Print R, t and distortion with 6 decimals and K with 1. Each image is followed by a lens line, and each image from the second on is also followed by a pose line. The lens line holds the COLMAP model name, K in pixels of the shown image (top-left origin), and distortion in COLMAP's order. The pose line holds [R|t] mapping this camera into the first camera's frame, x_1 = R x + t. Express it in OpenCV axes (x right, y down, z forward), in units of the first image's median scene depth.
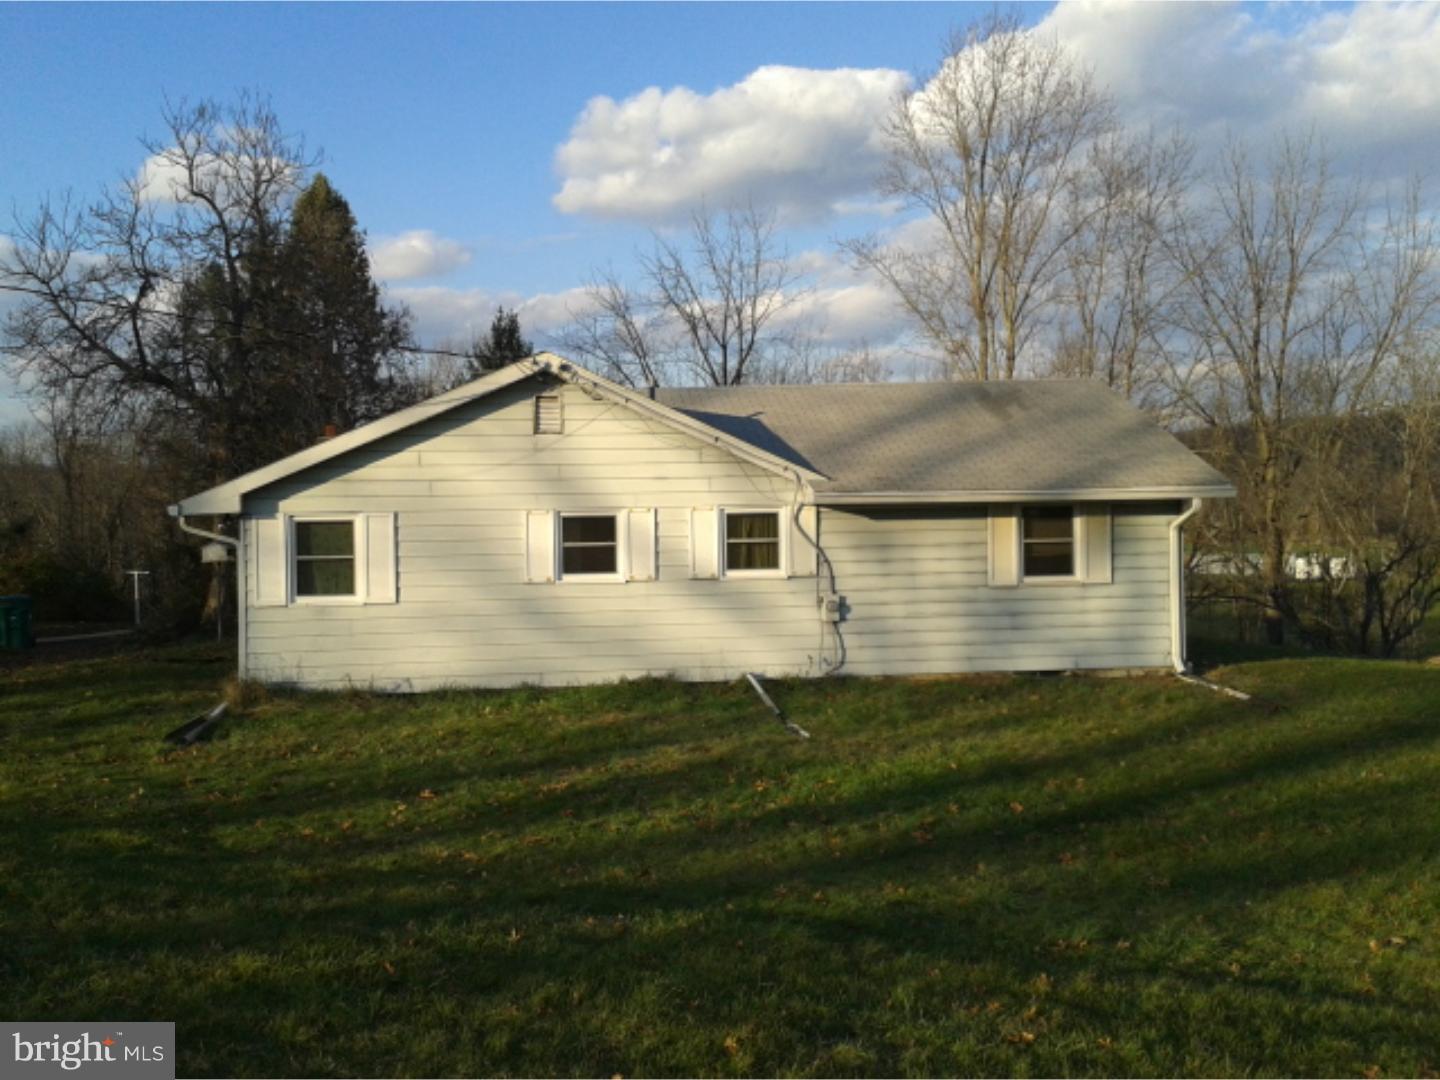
lens RADIAL K [[1498.6, 0, 720.0], [0, 1498.6, 540.0], [0, 0, 1]] dist [0.005476, 0.000532]
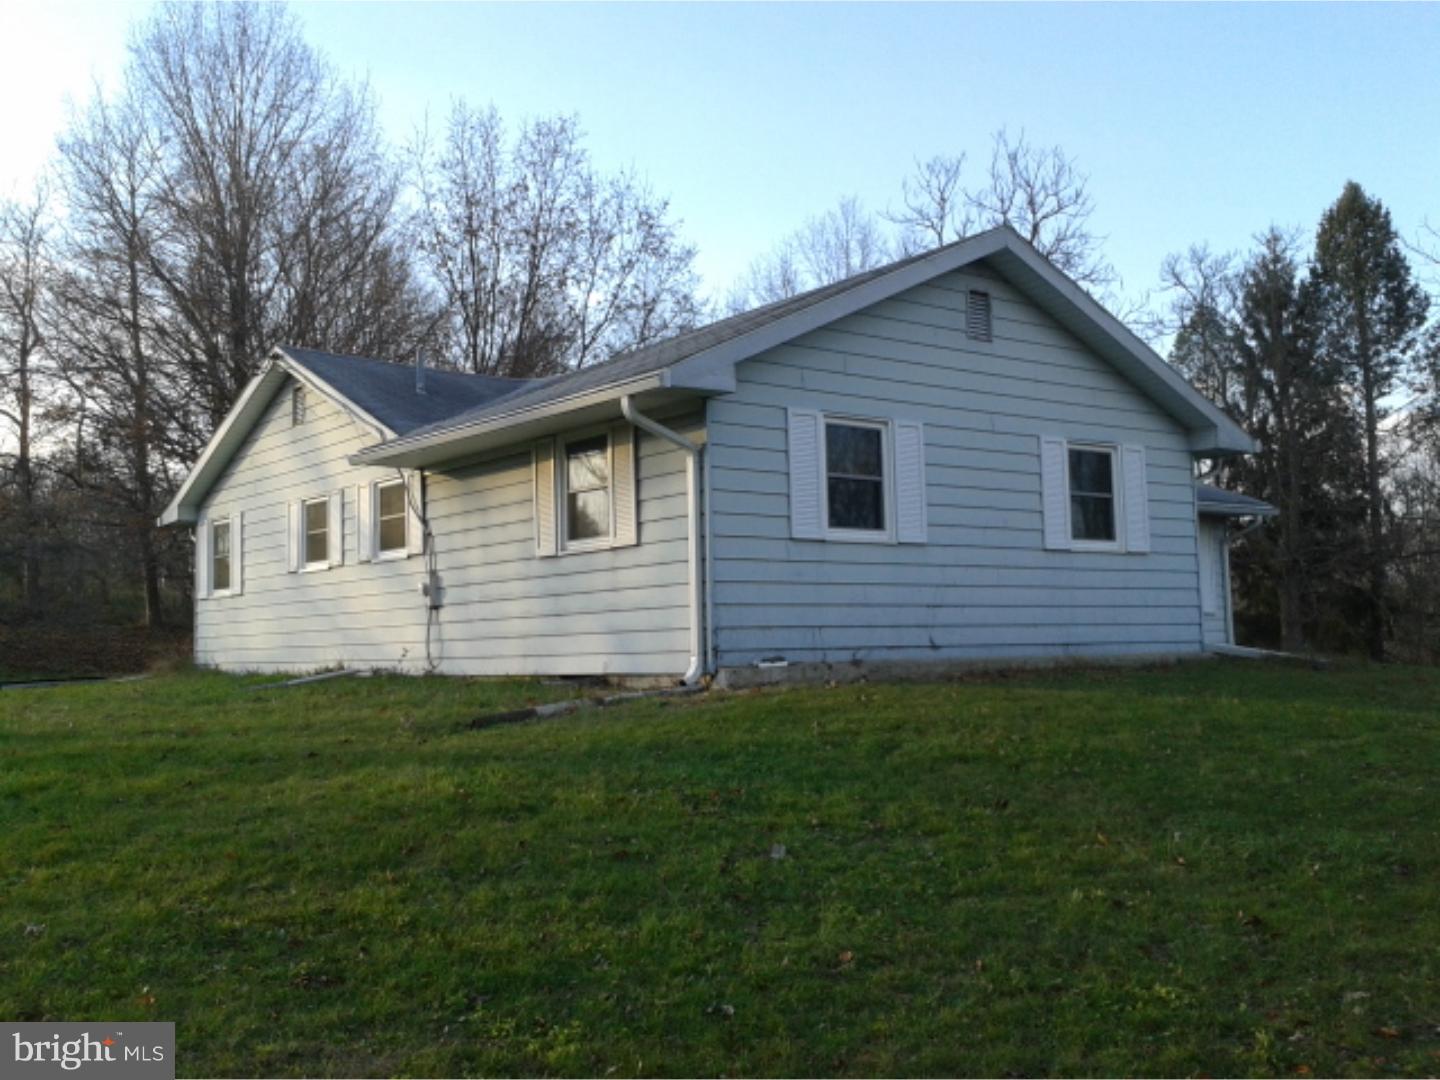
lens RADIAL K [[1498.6, 0, 720.0], [0, 1498.6, 540.0], [0, 0, 1]] dist [0.005476, 0.000532]
pose [[0.500789, -0.044834, -0.864407, 0.873863], [0.067520, 0.997638, -0.012627, 0.037881], [0.862932, -0.052042, 0.502633, 0.719053]]
